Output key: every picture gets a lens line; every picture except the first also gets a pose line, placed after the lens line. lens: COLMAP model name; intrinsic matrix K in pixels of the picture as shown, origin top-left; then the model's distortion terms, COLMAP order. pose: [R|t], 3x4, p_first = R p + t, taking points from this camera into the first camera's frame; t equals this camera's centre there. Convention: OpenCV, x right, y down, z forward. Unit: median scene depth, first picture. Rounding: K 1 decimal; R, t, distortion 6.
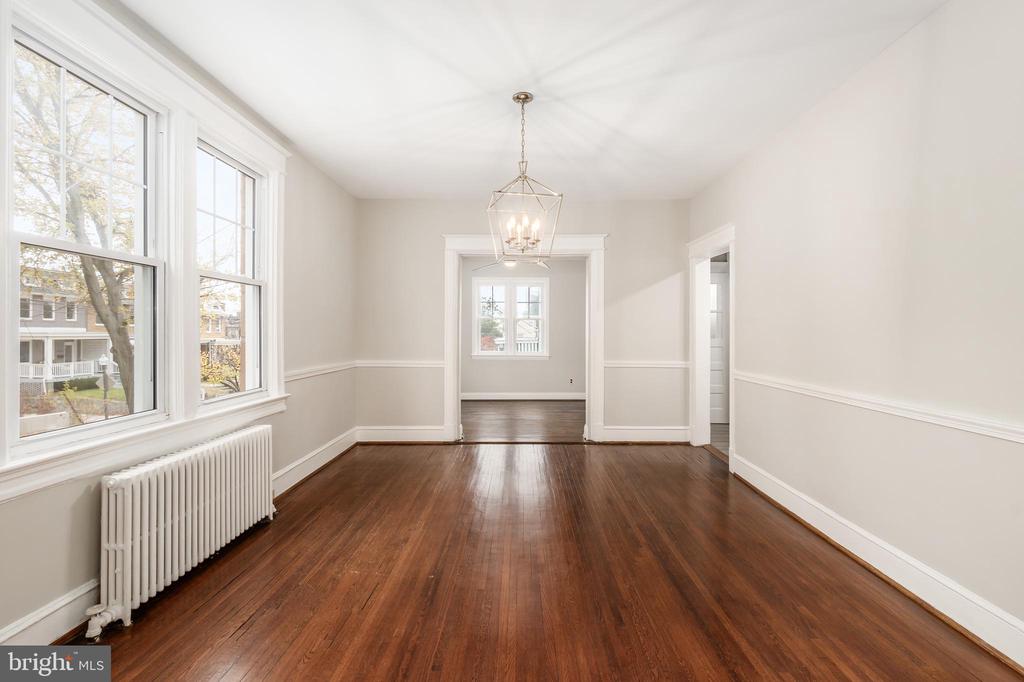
lens RADIAL K [[460.2, 0, 506.8], [0, 460.2, 328.6], [0, 0, 1]] dist [-0.001663, -0.000126]
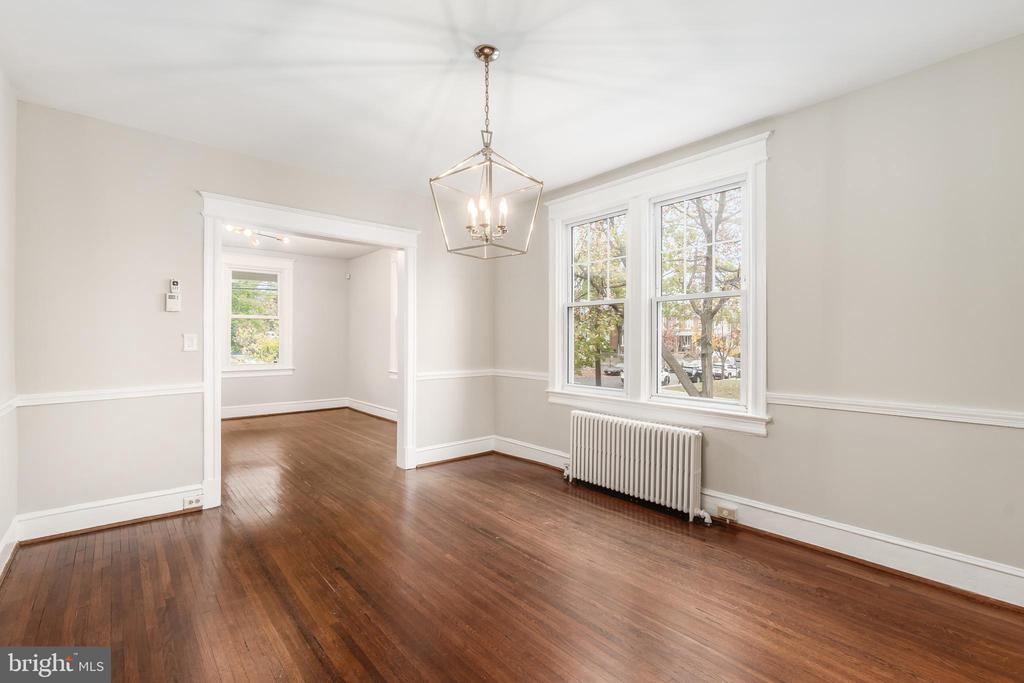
lens RADIAL K [[446.9, 0, 512.0], [0, 446.9, 341.5], [0, 0, 1]] dist [-0.001227, -0.000068]
pose [[-0.728293, -0.005876, -0.685241, 0.510782], [-0.005419, 0.999981, -0.002815, 0.008704], [0.685244, 0.001663, -0.728311, 1.520241]]
